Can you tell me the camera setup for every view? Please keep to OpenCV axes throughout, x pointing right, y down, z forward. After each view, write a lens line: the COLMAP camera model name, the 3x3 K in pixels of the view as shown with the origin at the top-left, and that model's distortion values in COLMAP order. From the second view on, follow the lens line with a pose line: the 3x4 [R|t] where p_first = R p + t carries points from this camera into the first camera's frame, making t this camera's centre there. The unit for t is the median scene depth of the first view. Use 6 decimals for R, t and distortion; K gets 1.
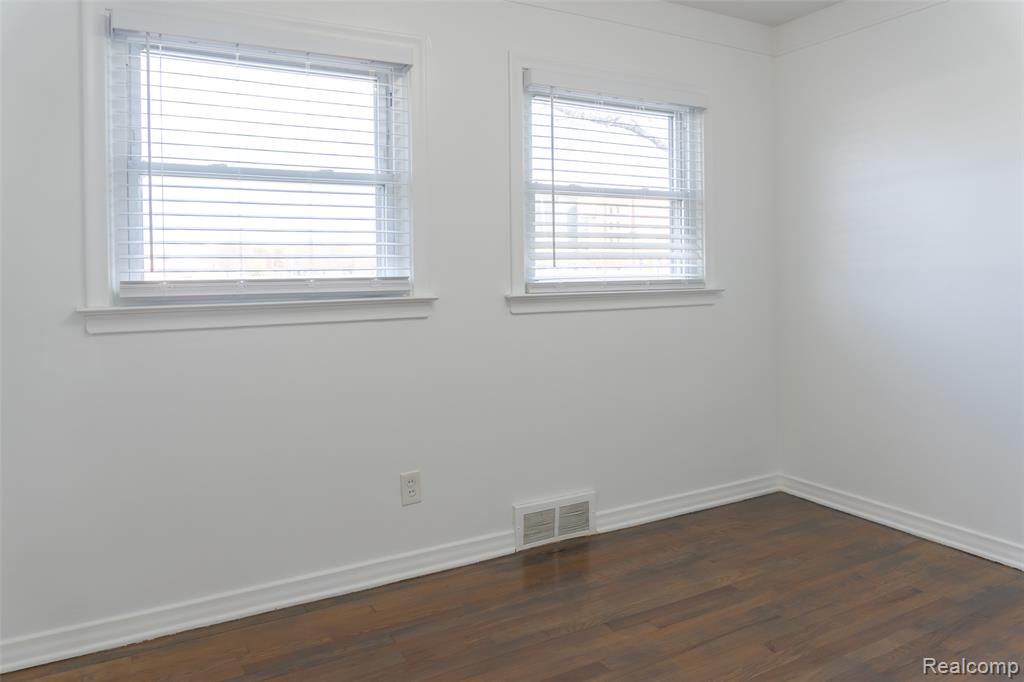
lens RADIAL K [[741.7, 0, 457.2], [0, 741.7, 311.7], [0, 0, 1]] dist [-0.005121, 0.005087]
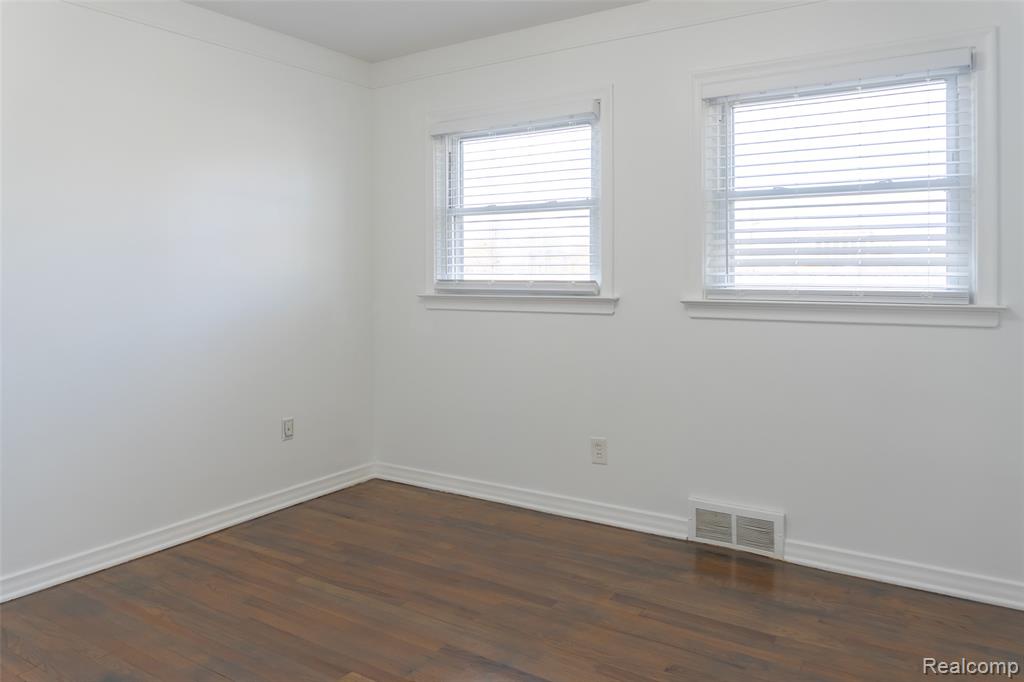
lens RADIAL K [[708.9, 0, 512.0], [0, 708.9, 341.0], [0, 0, 1]] dist [-0.015554, -0.000026]
pose [[0.458681, 0.086279, -0.884403, 0.843978], [-0.067312, 0.995789, 0.062235, -0.009221], [0.886048, 0.030985, 0.462557, 0.293315]]
